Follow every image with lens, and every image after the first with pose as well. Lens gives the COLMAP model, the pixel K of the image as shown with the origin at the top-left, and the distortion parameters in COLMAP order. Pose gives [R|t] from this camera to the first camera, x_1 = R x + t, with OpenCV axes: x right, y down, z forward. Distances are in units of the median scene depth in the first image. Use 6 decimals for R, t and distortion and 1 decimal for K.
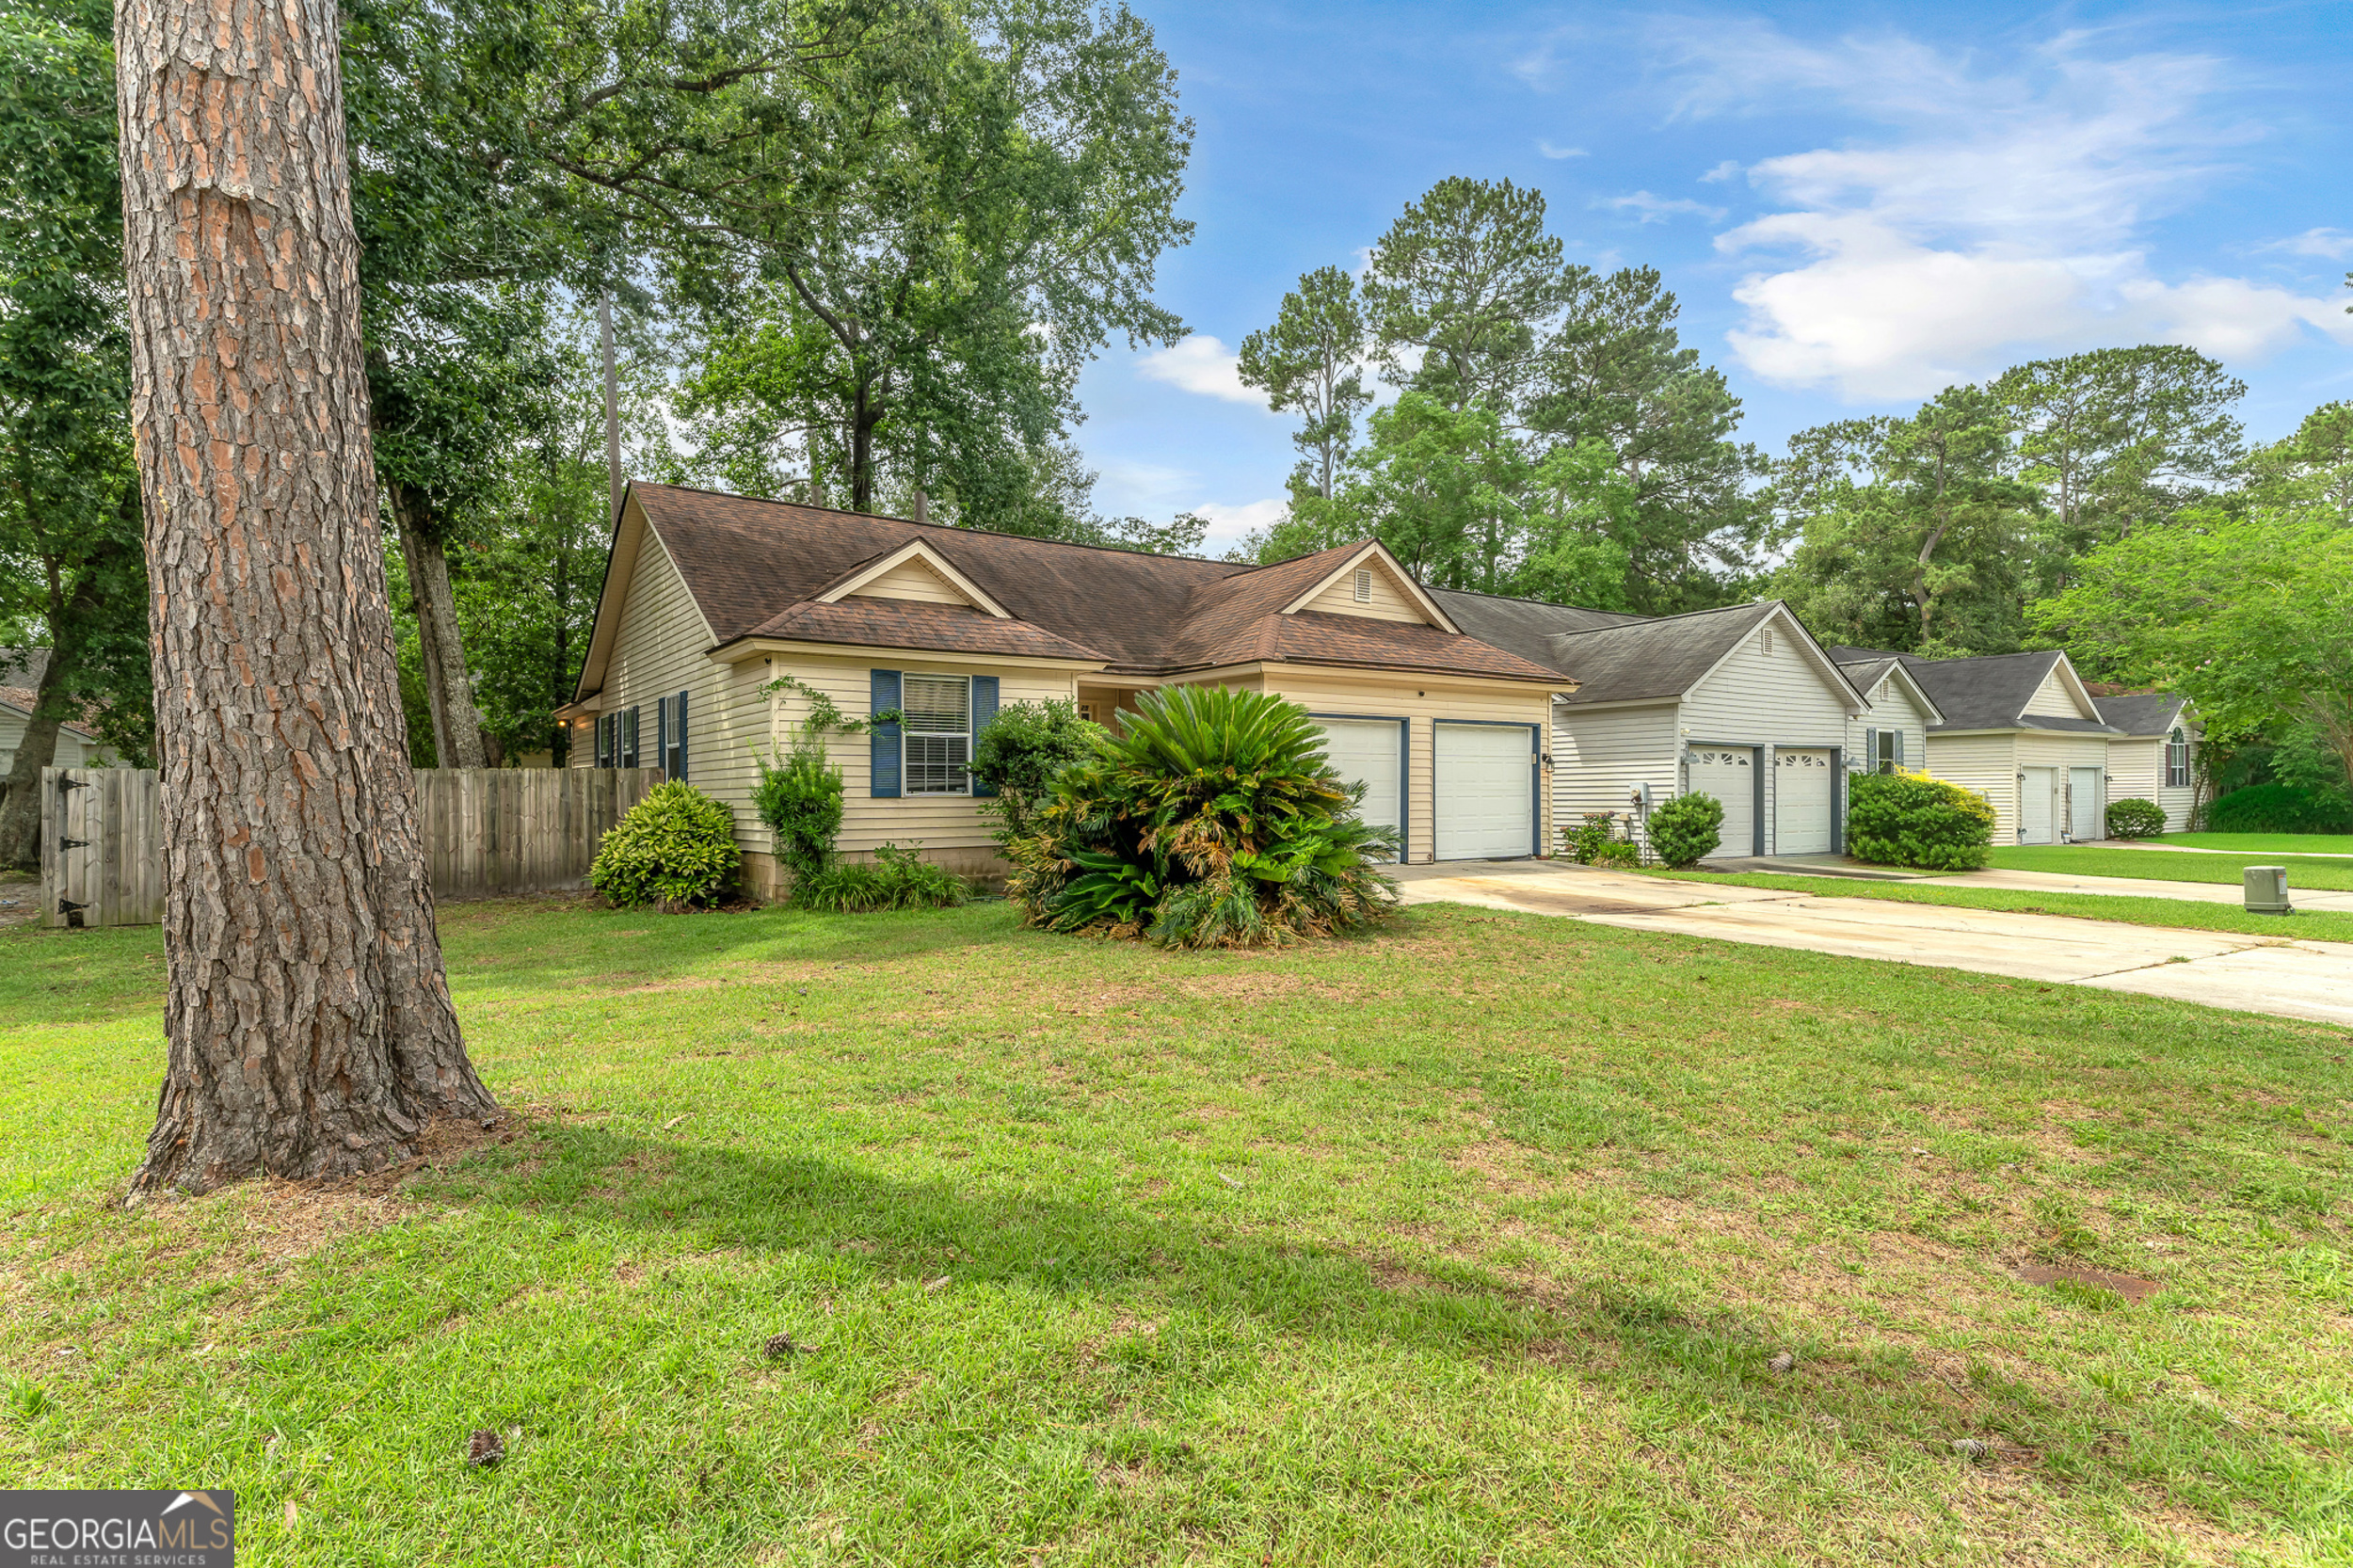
lens RADIAL K [[1208.0, 0, 1154.1], [0, 1208.0, 790.4], [0, 0, 1]] dist [0.046761, 0.000433]
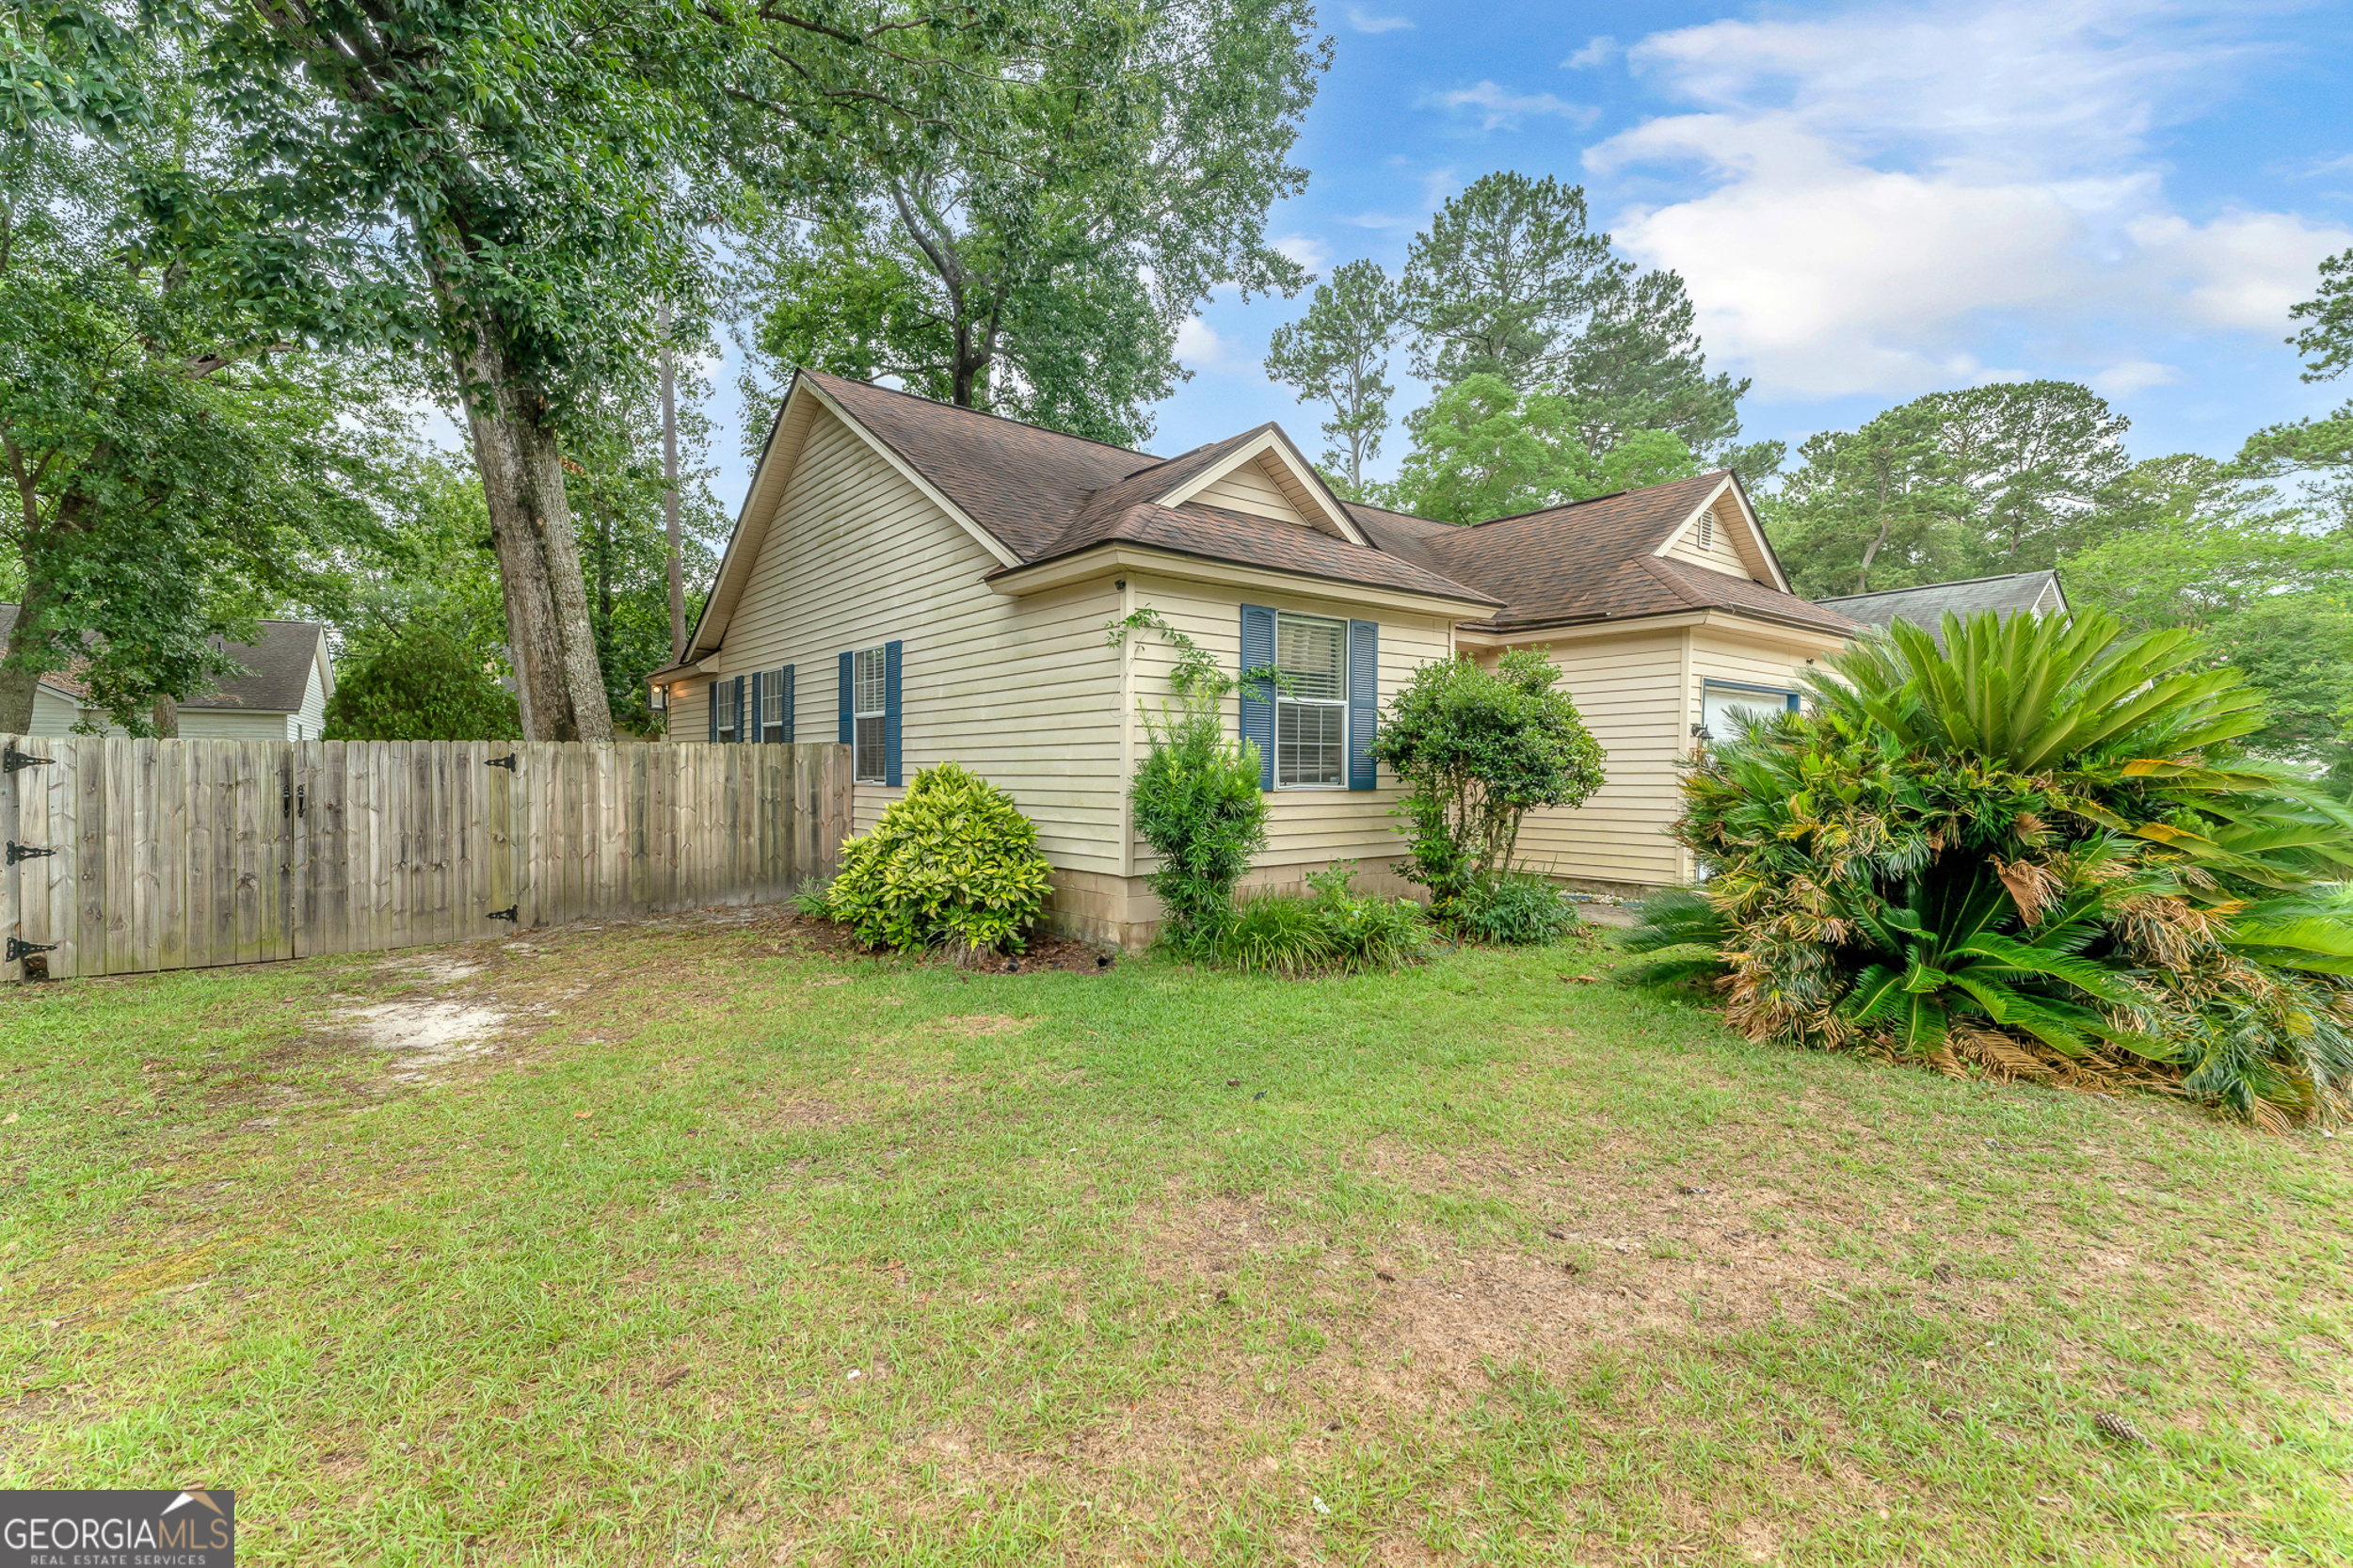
lens RADIAL K [[1100.0, 0, 1191.0], [0, 1100.0, 792.9], [0, 0, 1]] dist [0.021030, 0.000085]
pose [[0.997730, 0.008494, 0.066807, -0.241532], [-0.009996, 0.999704, 0.022175, -0.005376], [-0.066599, -0.022793, 0.997519, 0.302167]]
